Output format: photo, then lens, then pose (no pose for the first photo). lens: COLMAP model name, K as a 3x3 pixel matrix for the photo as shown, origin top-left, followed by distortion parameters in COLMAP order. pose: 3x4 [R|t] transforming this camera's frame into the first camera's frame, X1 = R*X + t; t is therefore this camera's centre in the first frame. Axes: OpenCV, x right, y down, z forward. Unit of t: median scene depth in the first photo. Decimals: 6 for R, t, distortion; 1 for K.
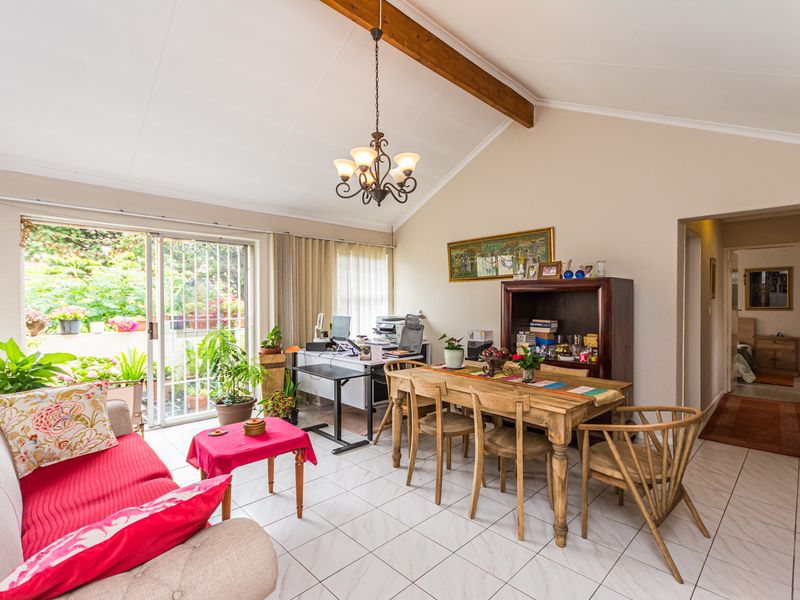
lens RADIAL K [[401.7, 0, 399.6], [0, 401.7, 304.2], [0, 0, 1]] dist [-0.001332, 0.000191]
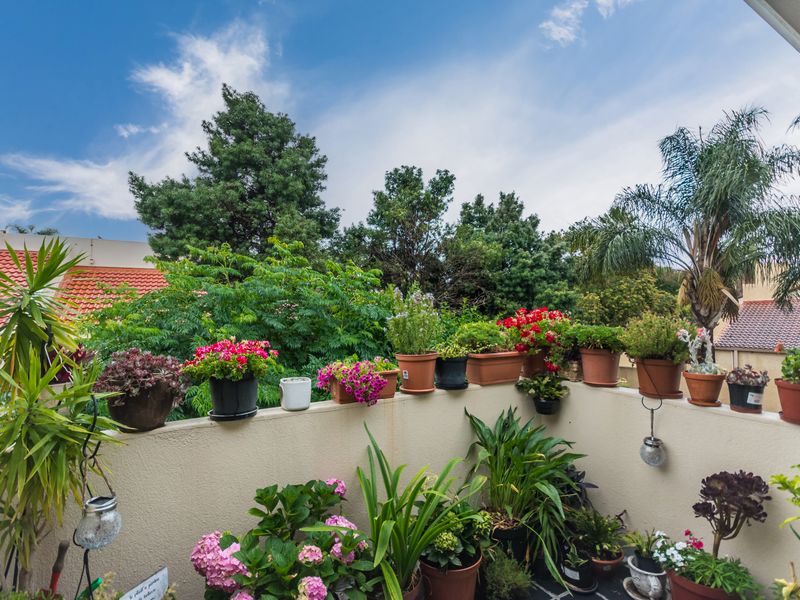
lens RADIAL K [[401.7, 0, 401.1], [0, 401.7, 302.3], [0, 0, 1]] dist [-0.001332, 0.000191]
pose [[0.970457, -0.014907, -0.240813, -0.408284], [0.006903, 0.999396, -0.034048, -0.009189], [0.241175, 0.031380, 0.969974, 0.474029]]
